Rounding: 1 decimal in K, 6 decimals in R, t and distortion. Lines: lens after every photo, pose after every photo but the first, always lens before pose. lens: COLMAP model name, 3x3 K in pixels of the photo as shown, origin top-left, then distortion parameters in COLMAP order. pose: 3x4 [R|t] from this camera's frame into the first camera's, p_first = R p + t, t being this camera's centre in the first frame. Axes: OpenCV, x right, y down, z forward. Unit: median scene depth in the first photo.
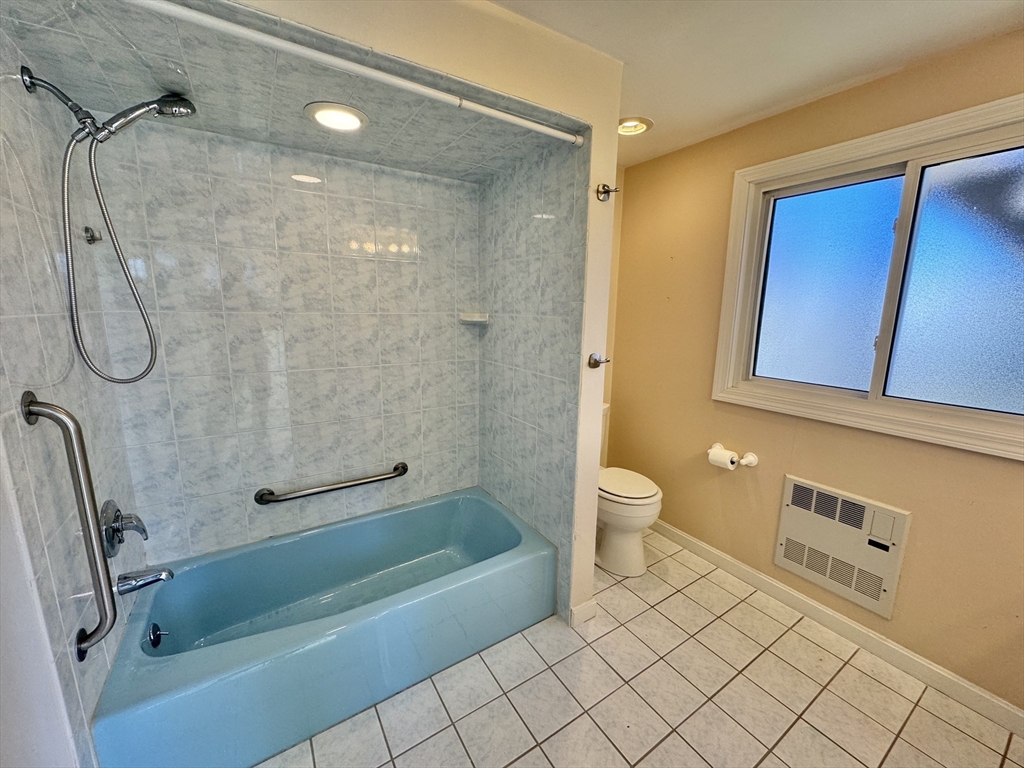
lens RADIAL K [[405.7, 0, 509.2], [0, 405.7, 380.5], [0, 0, 1]] dist [0.002017, -0.000825]
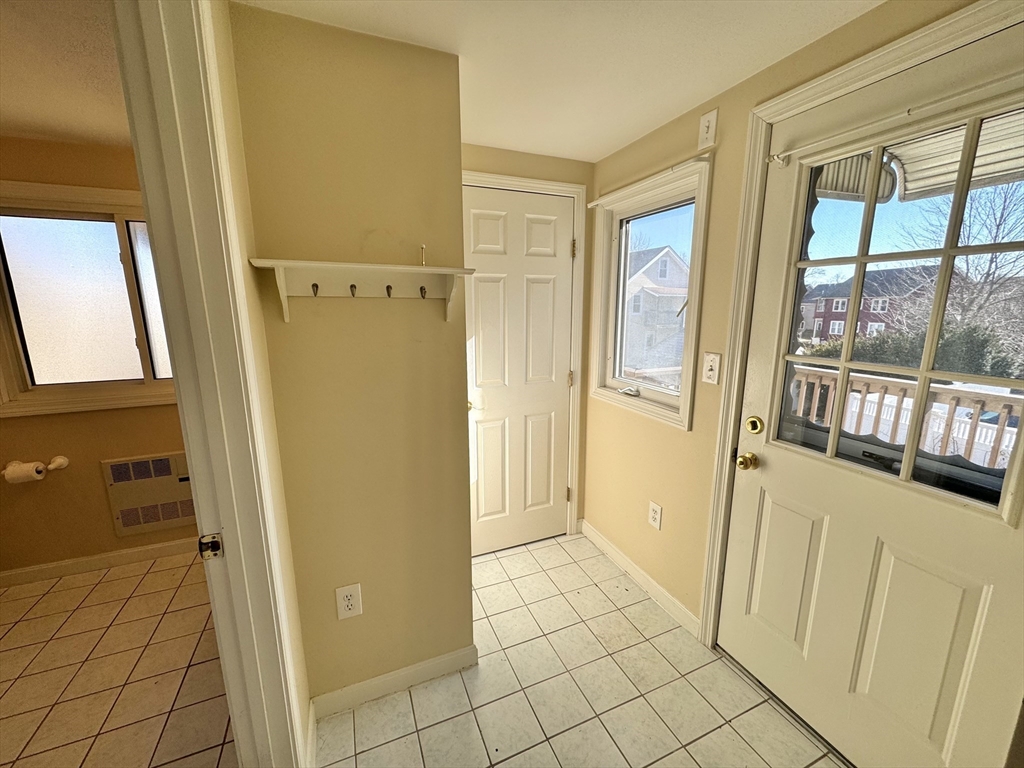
lens RADIAL K [[405.7, 0, 513.6], [0, 405.7, 385.0], [0, 0, 1]] dist [0.002017, -0.000825]
pose [[0.175143, -0.193590, 0.965323, -0.205322], [0.190636, 0.968590, 0.159657, 0.059955], [-0.965910, 0.156063, 0.206547, -0.441940]]
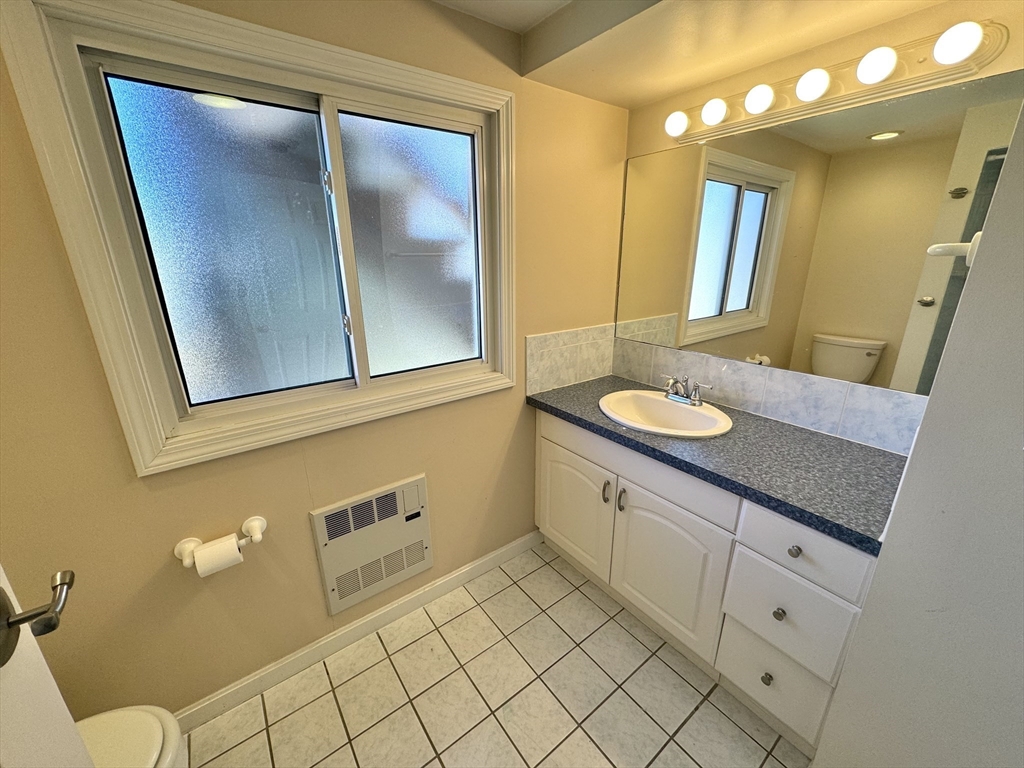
lens RADIAL K [[405.7, 0, 510.5], [0, 405.7, 382.4], [0, 0, 1]] dist [0.002017, -0.000825]
pose [[-0.077027, -0.303681, 0.949655, 0.020093], [0.188026, 0.930970, 0.312957, -0.160076], [-0.979139, 0.202666, -0.014610, 0.621043]]
